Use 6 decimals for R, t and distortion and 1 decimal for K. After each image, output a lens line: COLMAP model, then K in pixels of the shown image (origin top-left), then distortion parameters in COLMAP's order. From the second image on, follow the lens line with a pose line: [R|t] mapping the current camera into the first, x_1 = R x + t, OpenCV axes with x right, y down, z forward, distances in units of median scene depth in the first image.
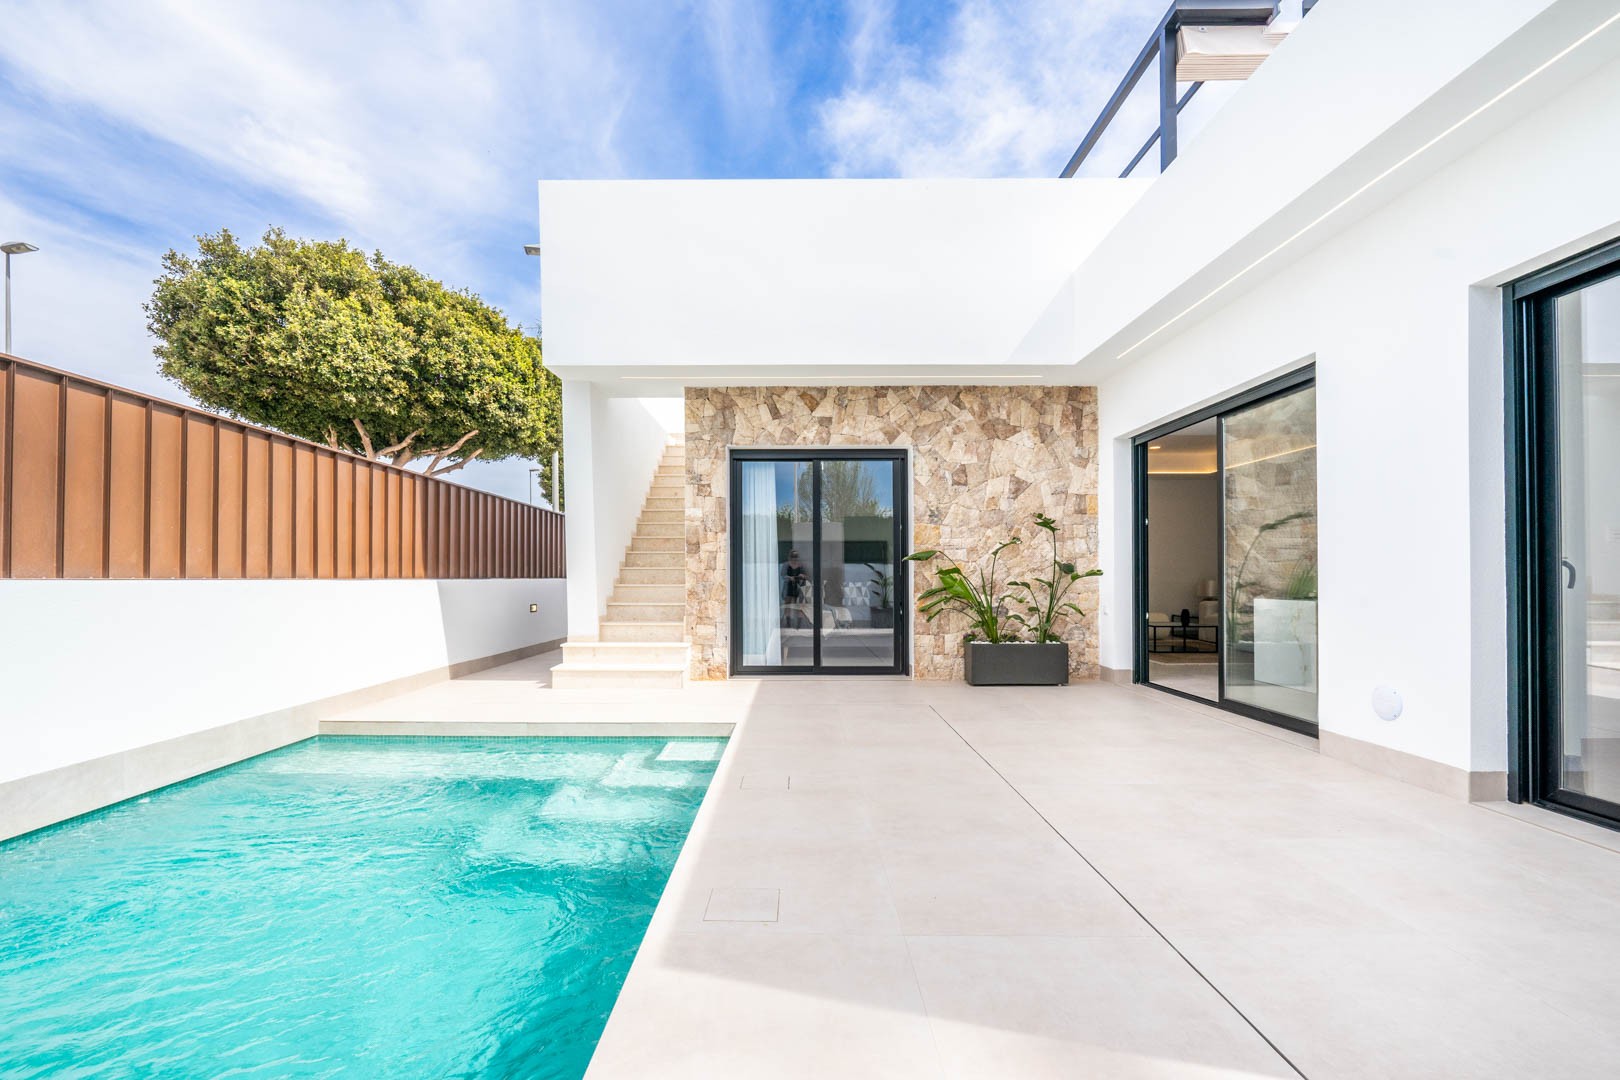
lens RADIAL K [[723.9, 0, 798.7], [0, 723.9, 553.6], [0, 0, 1]] dist [0.000205, 0.000008]
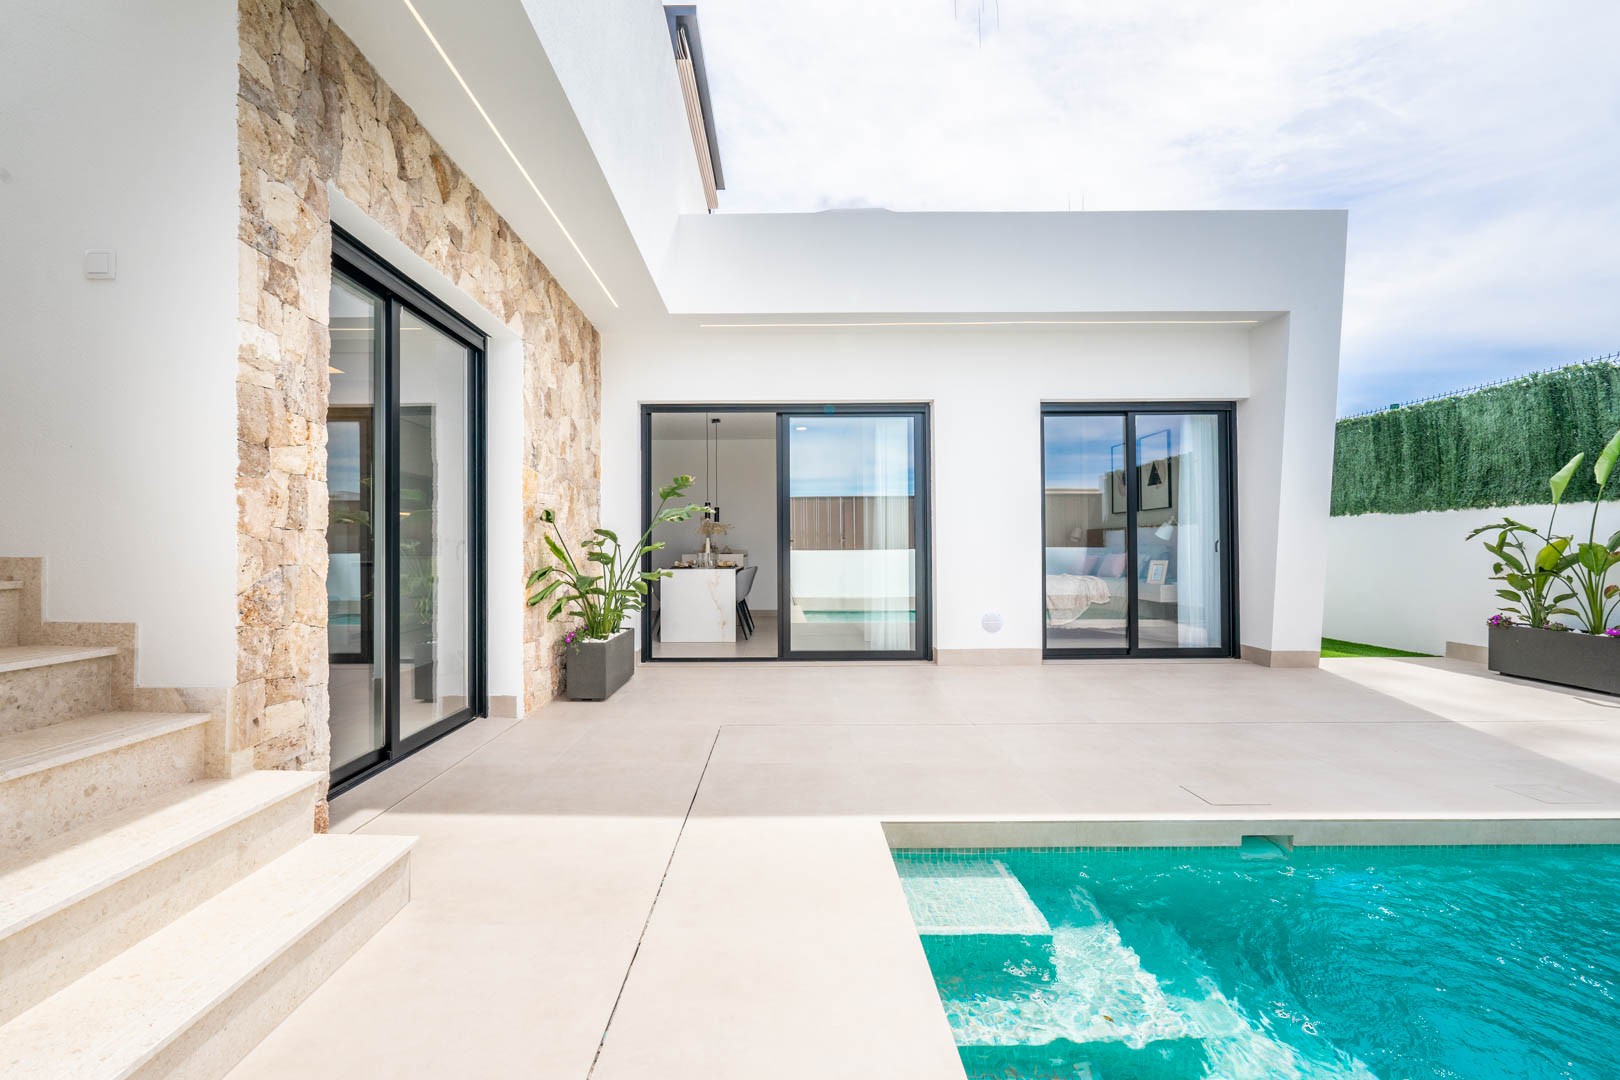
lens RADIAL K [[723.9, 0, 798.7], [0, 723.9, 553.6], [0, 0, 1]] dist [0.000205, 0.000008]
pose [[-0.023379, 0.003705, 0.999720, -0.460515], [-0.020841, 0.999774, -0.004193, 0.030426], [-0.999509, -0.020933, -0.023297, 0.776464]]
